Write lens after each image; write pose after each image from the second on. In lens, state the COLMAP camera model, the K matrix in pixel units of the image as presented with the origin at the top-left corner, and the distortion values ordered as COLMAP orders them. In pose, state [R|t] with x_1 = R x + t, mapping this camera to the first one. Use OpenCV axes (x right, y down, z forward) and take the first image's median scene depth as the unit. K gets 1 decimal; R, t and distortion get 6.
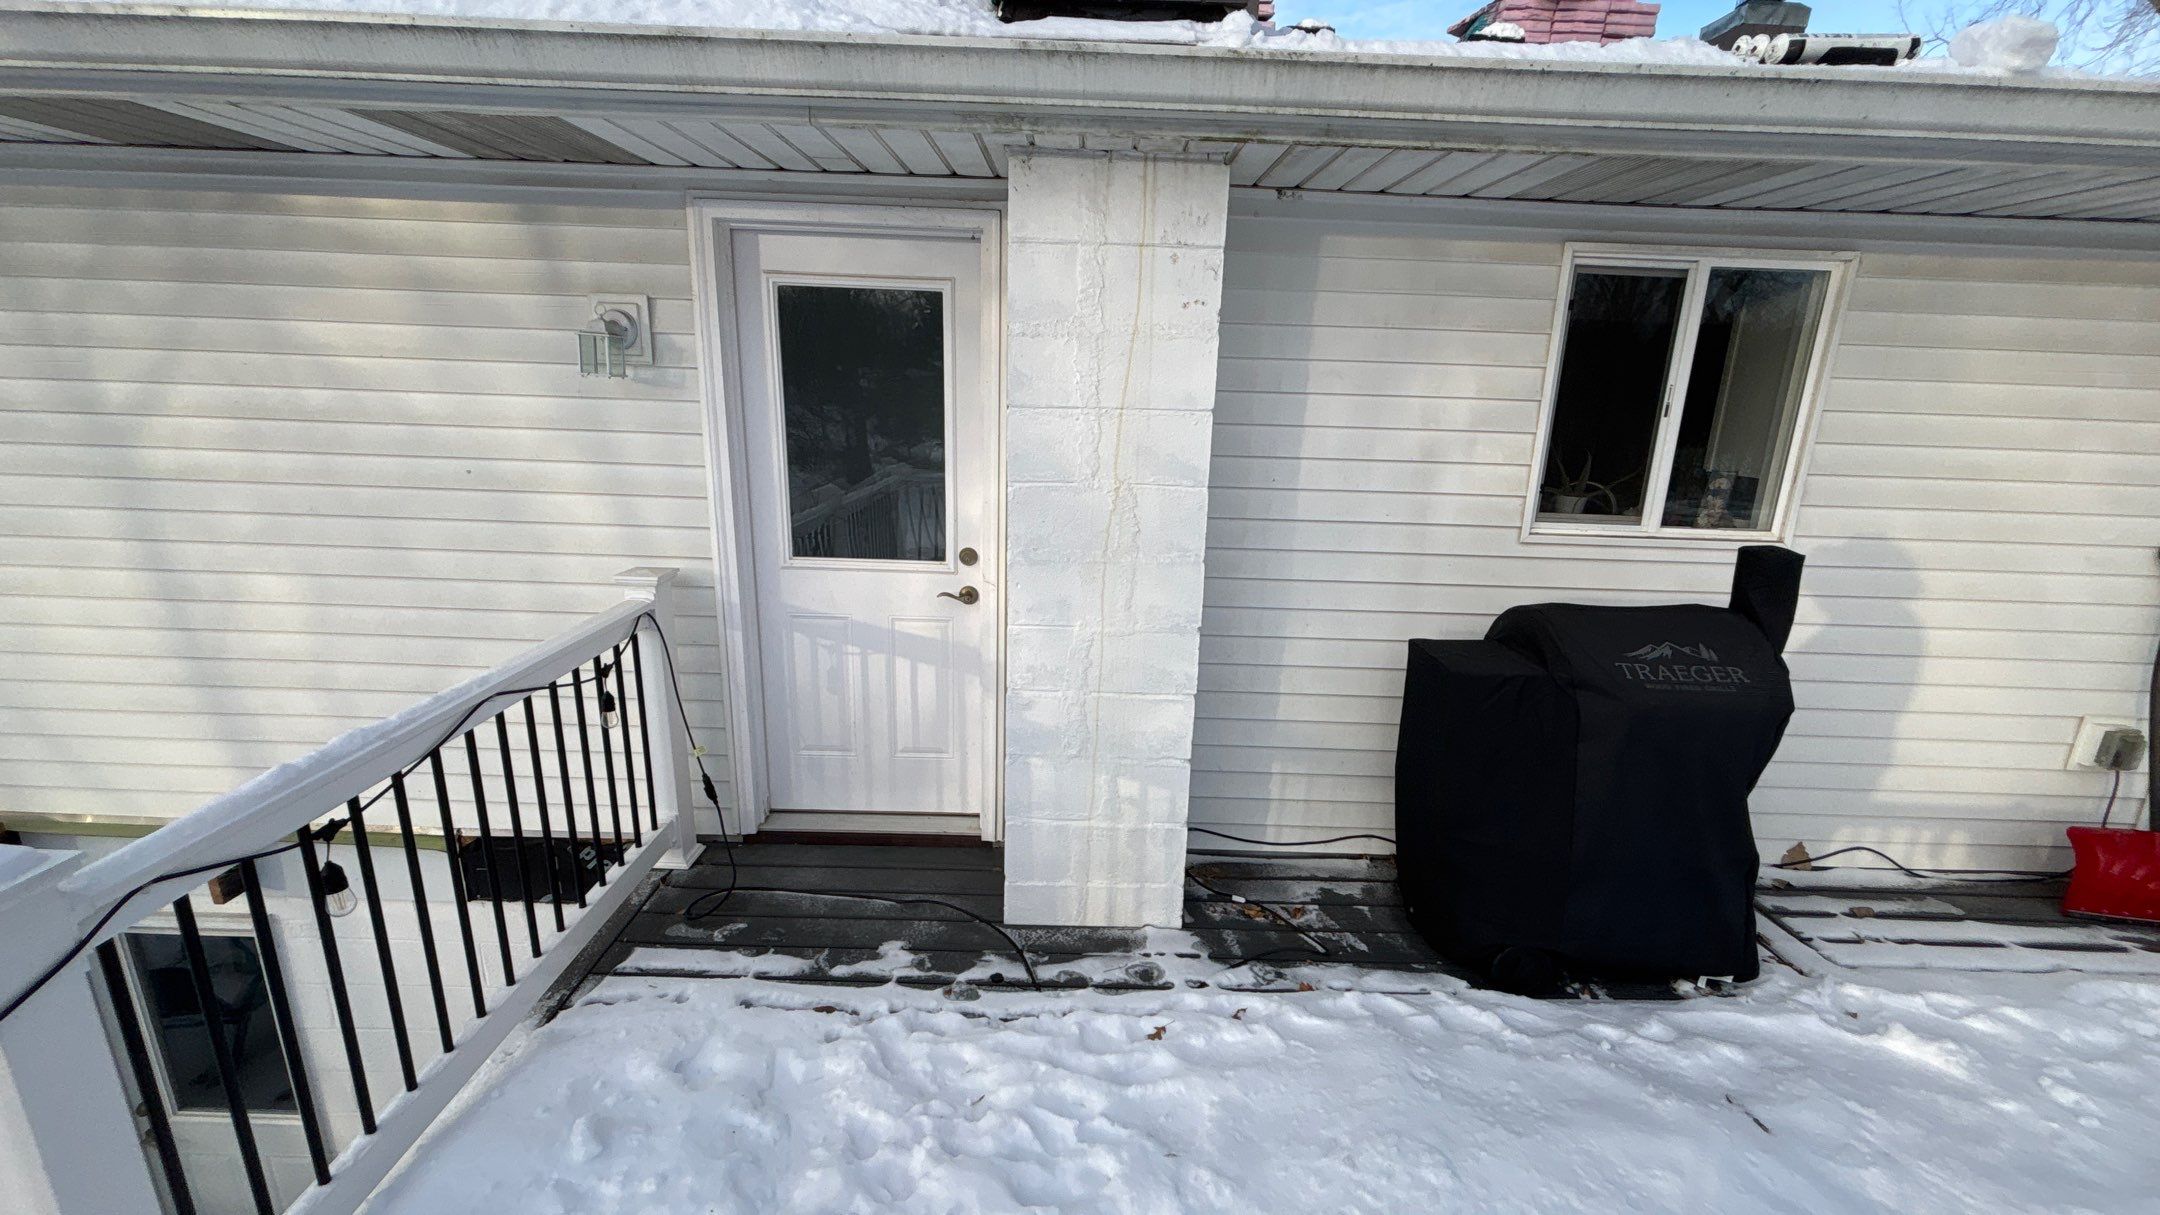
lens RADIAL K [[865.4, 0, 1081.6], [0, 865.4, 604.6], [0, 0, 1]] dist [-0.000786, 0.000089]
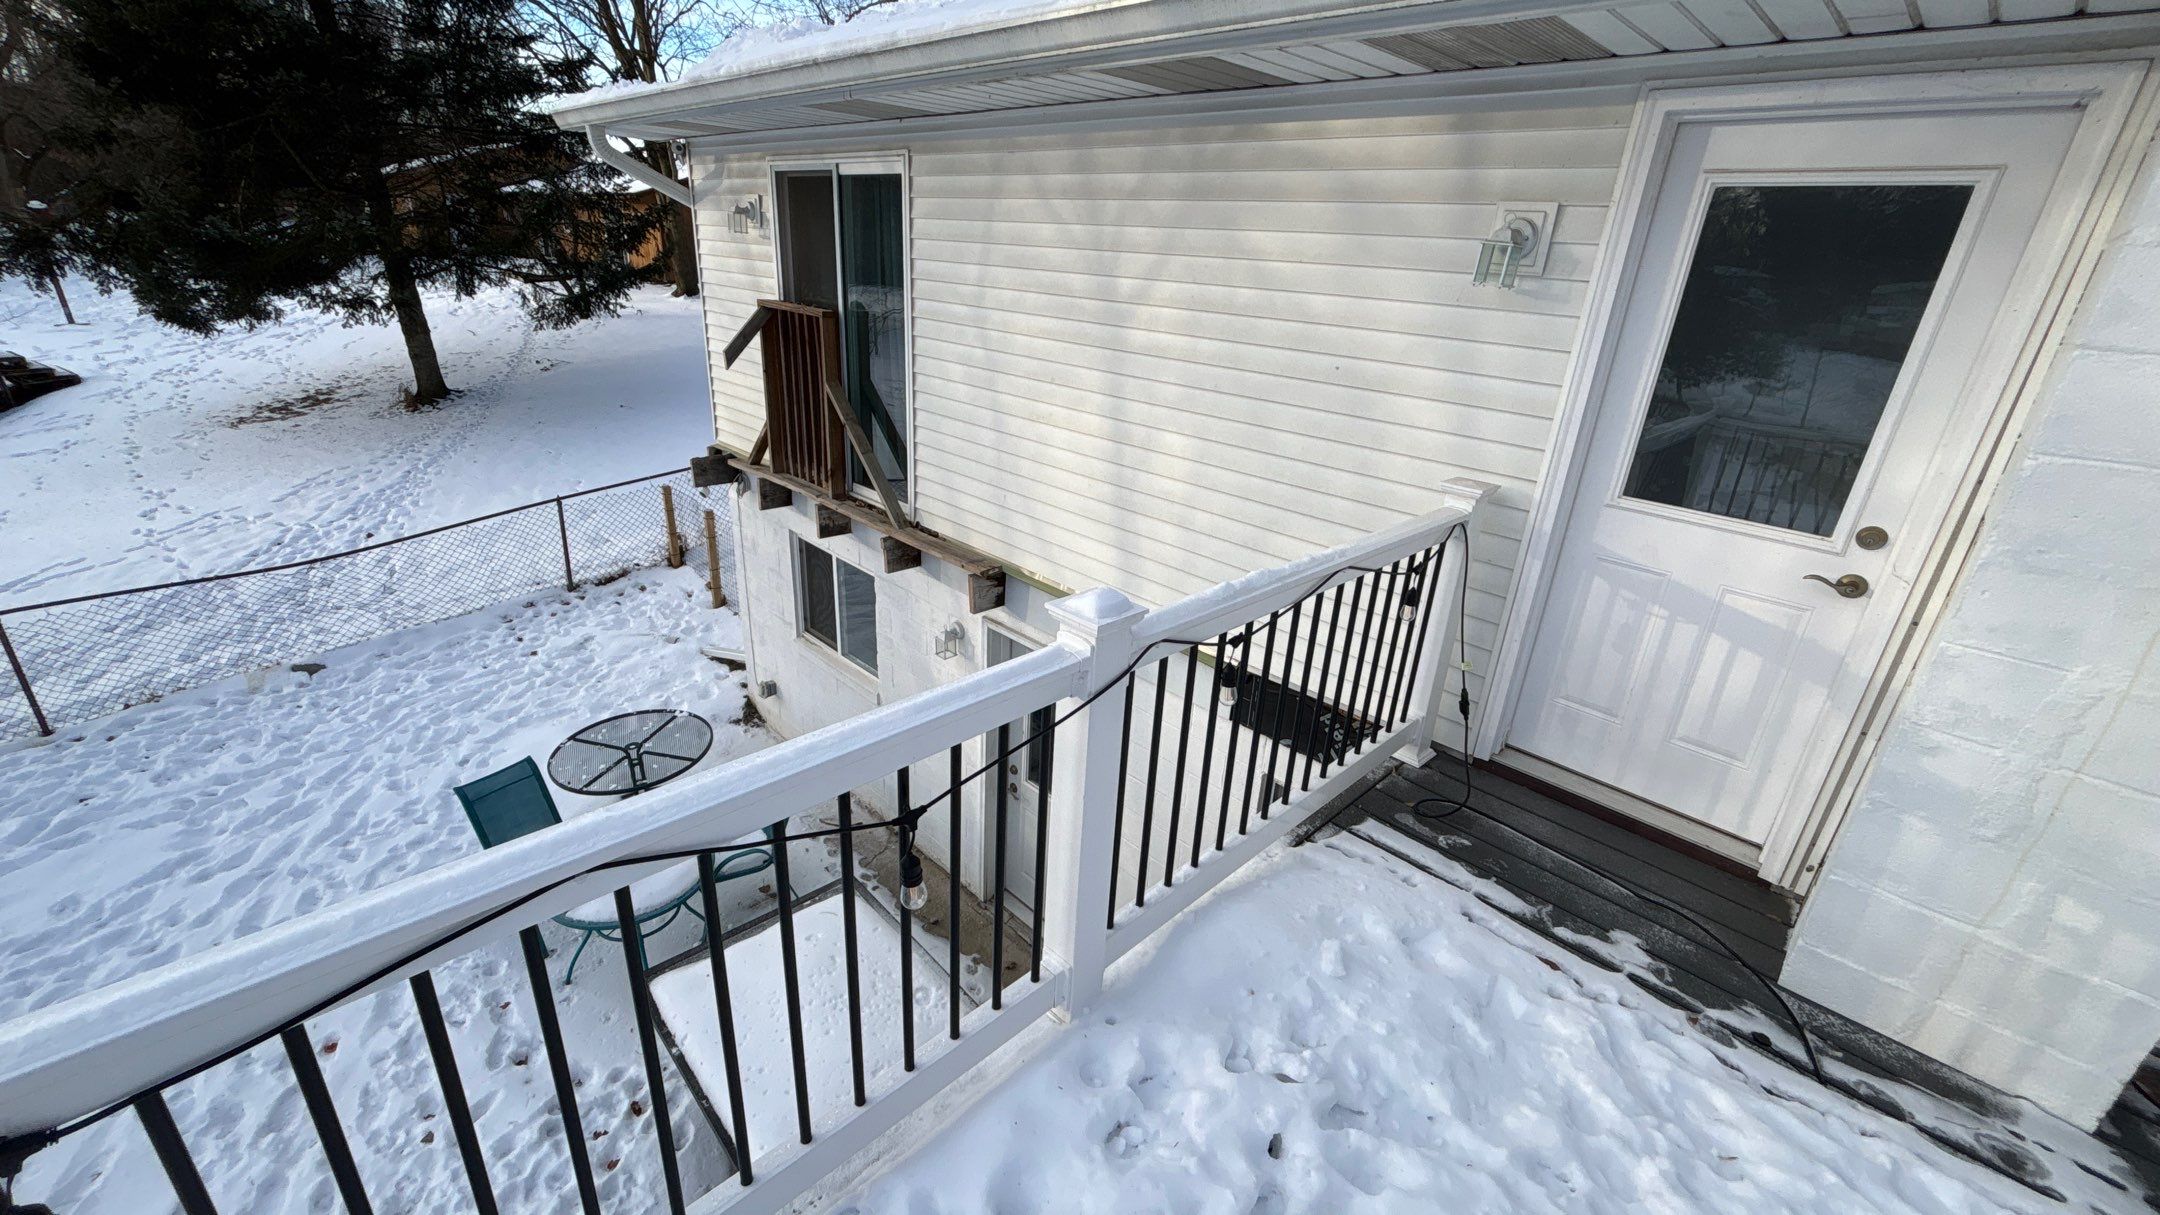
lens RADIAL K [[865.4, 0, 1081.6], [0, 865.4, 607.5], [0, 0, 1]] dist [-0.000786, 0.000089]
pose [[0.706198, 0.276856, -0.651641, -0.125164], [-0.214399, 0.960786, 0.175850, 0.022199], [0.674772, 0.015526, 0.737862, -0.065040]]
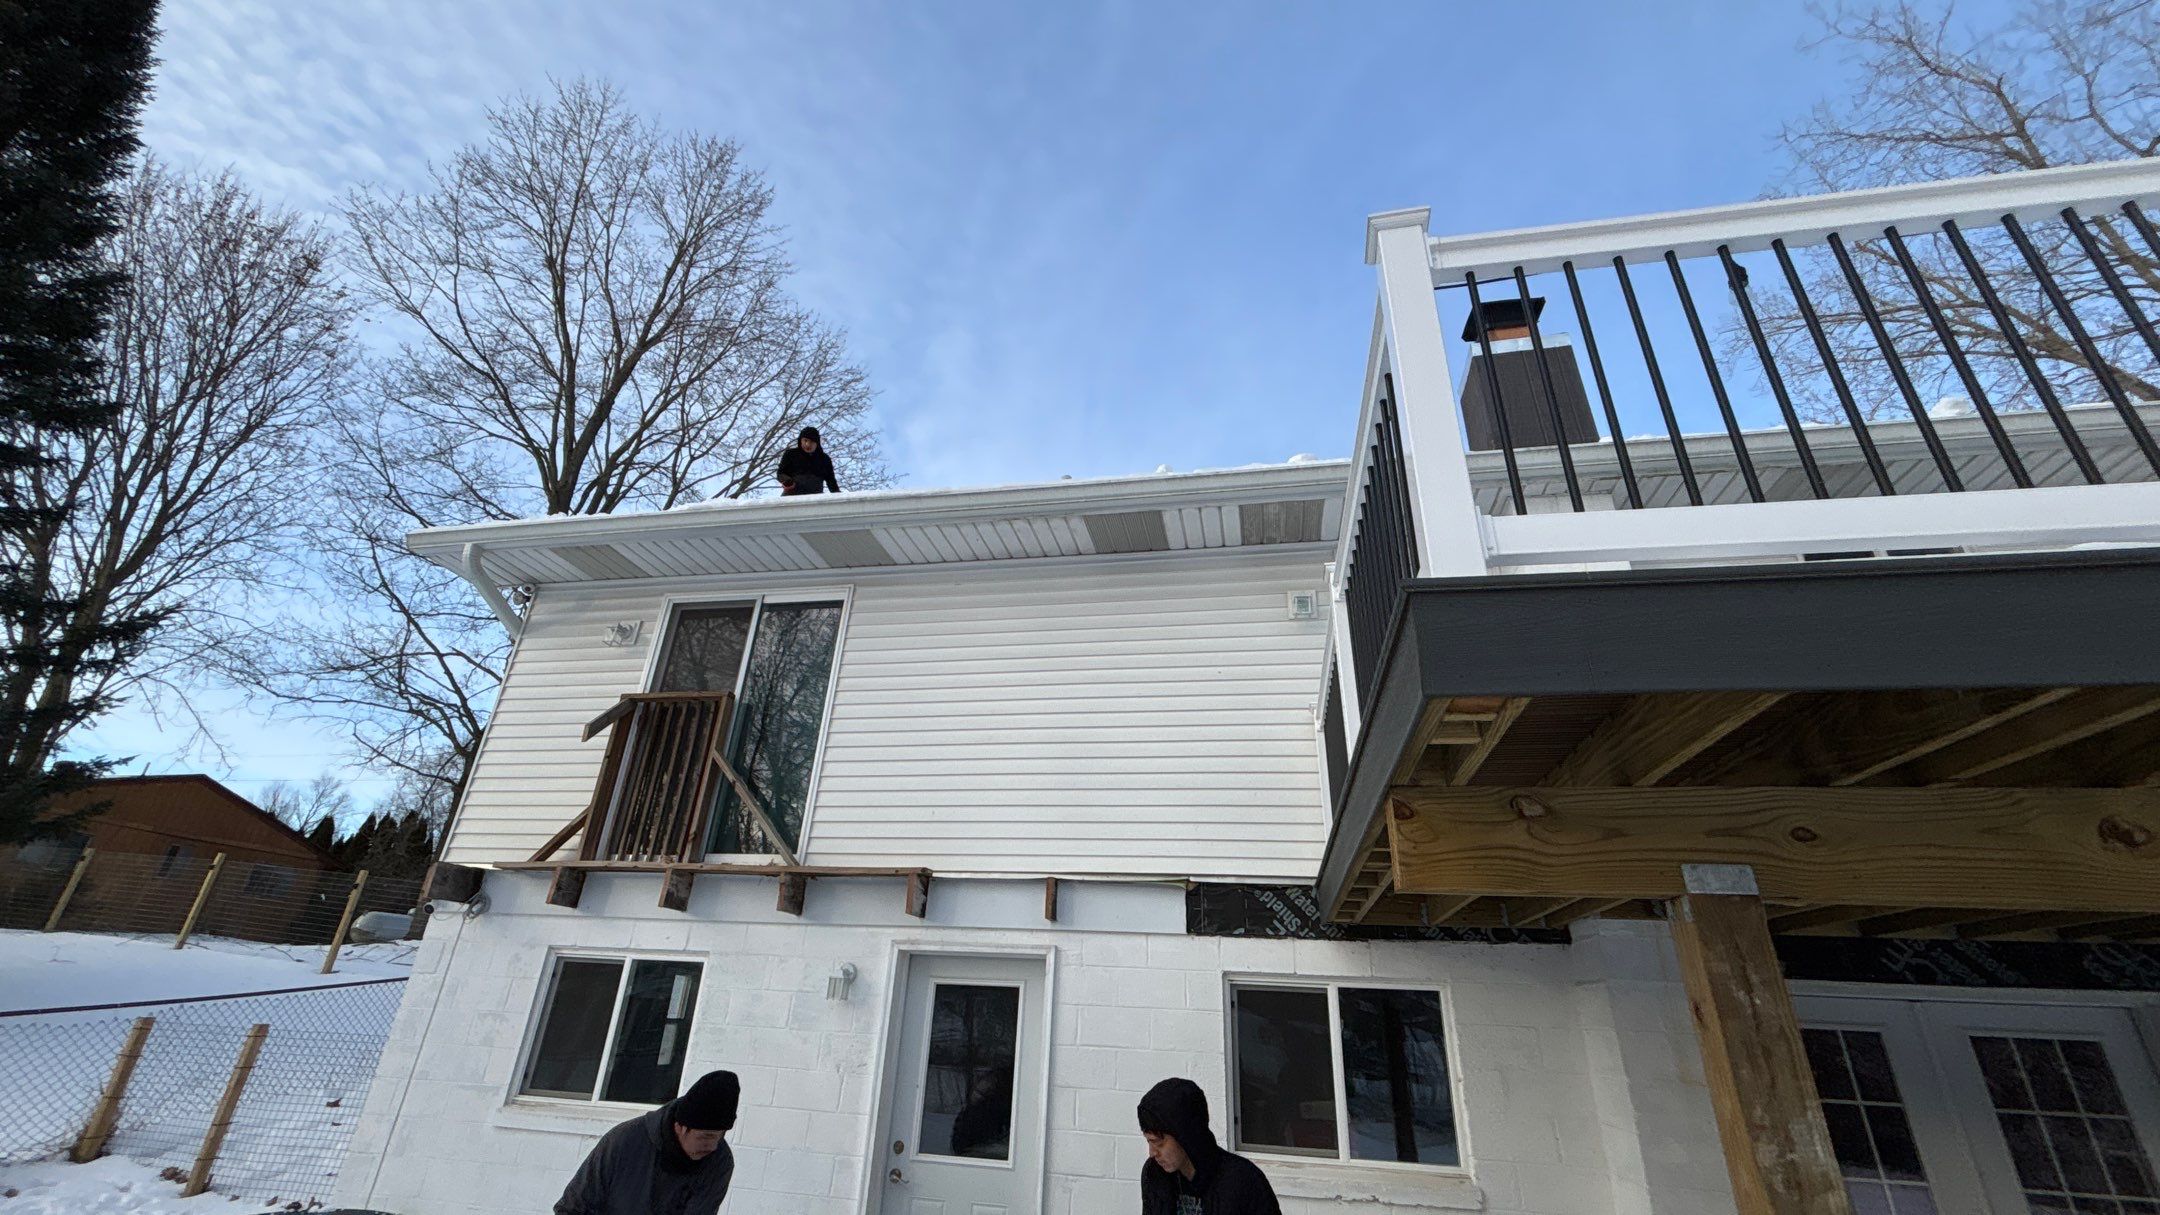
lens RADIAL K [[865.4, 0, 1075.2], [0, 865.4, 611.0], [0, 0, 1]] dist [-0.000786, 0.000089]
pose [[0.979773, -0.075651, -0.185261, -0.699140], [-0.063281, 0.761147, -0.645484, 1.114334], [0.189842, 0.644152, 0.740964, -0.674793]]
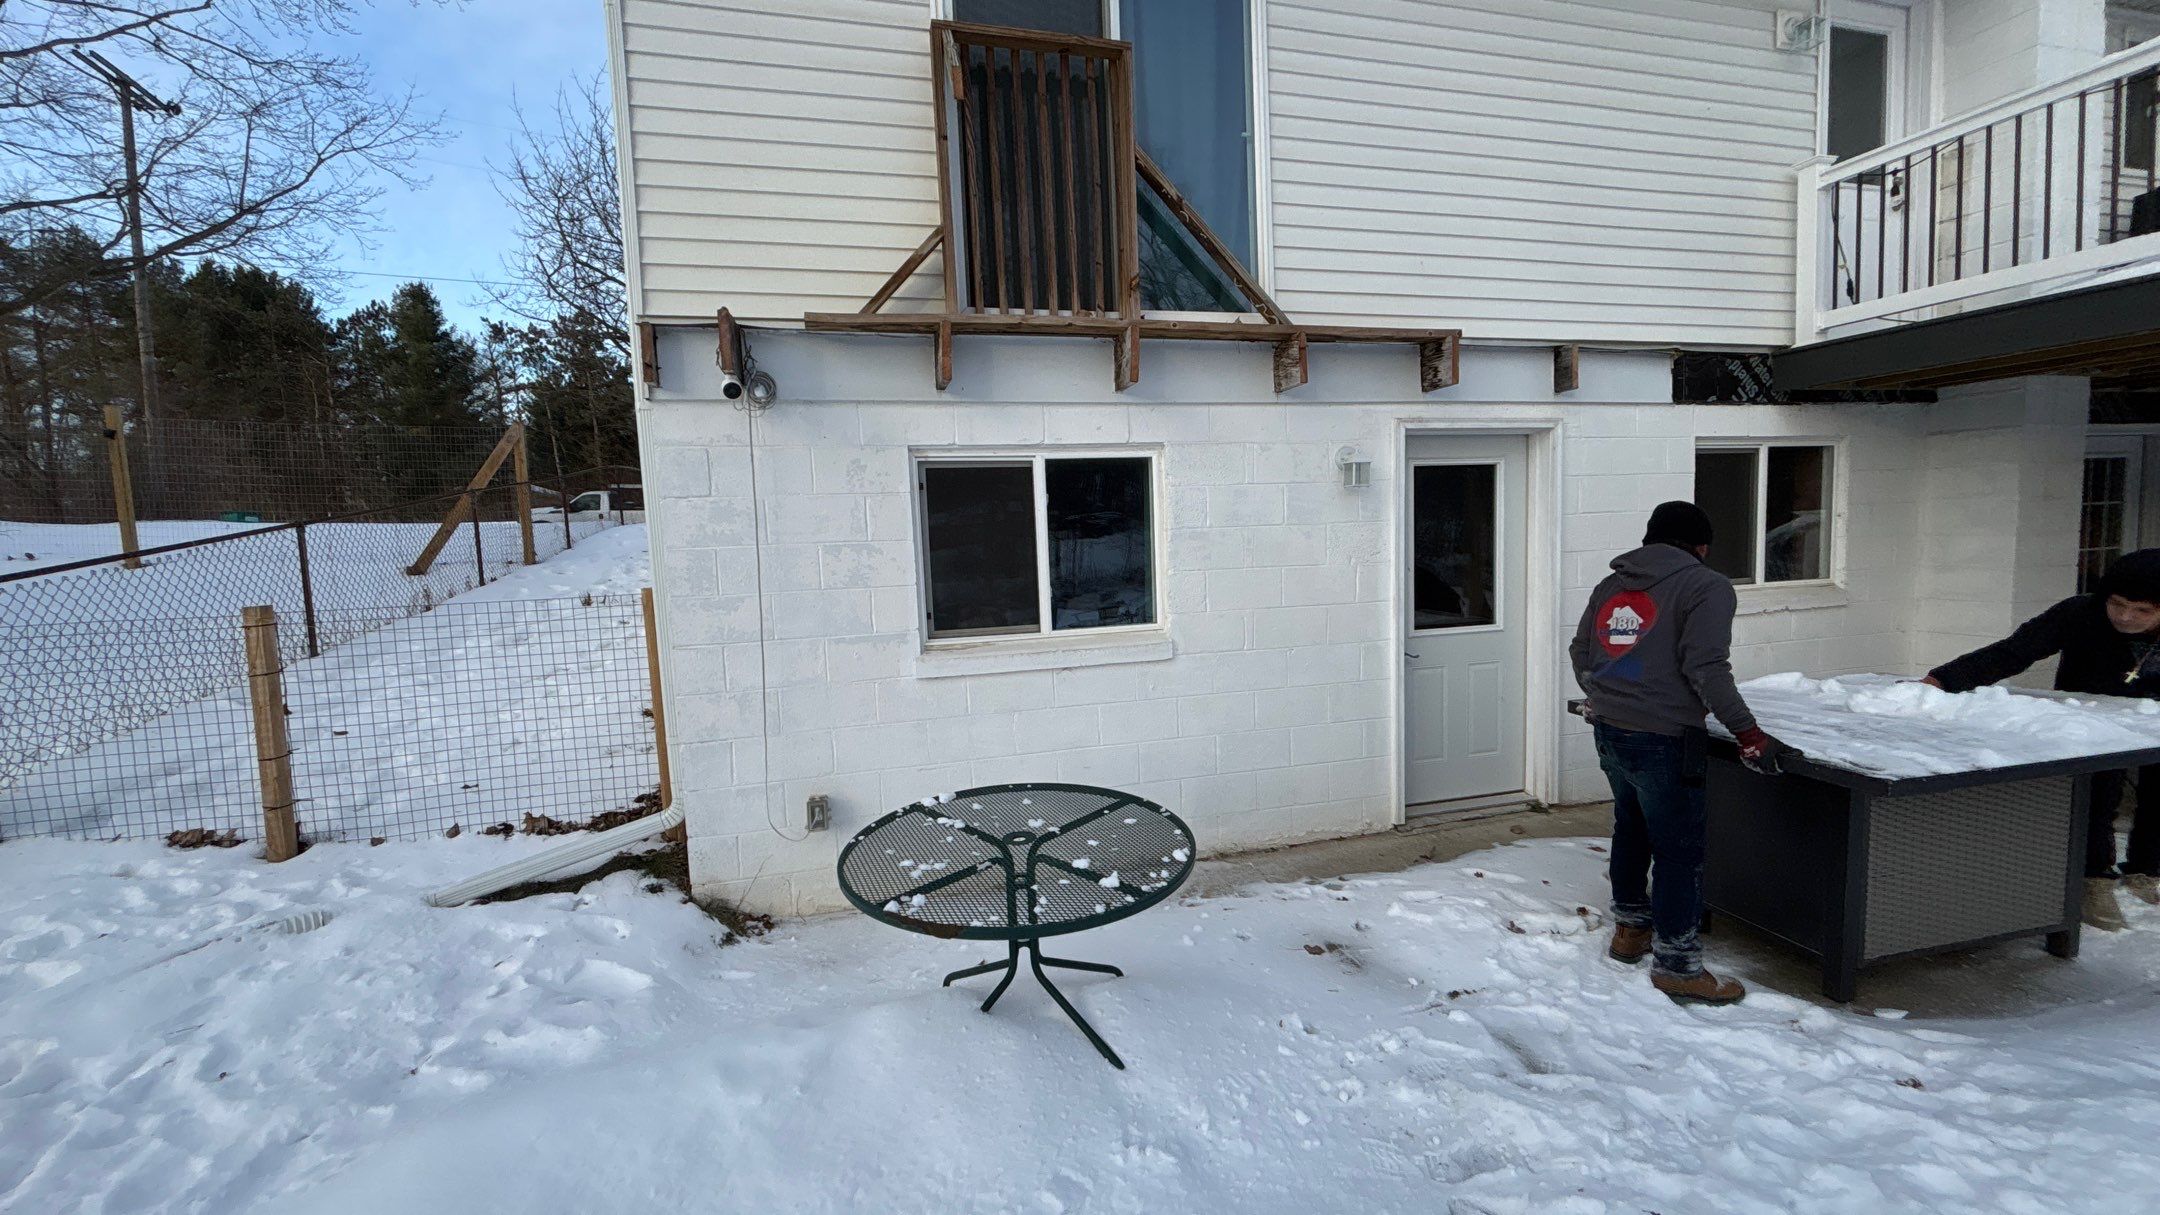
lens RADIAL K [[865.4, 0, 1057.8], [0, 865.4, 611.8], [0, 0, 1]] dist [-0.000786, 0.000089]
pose [[0.968258, -0.090153, 0.233129, -2.582237], [0.134724, 0.973846, -0.182956, 1.006318], [-0.210538, 0.208557, 0.955080, -0.156014]]
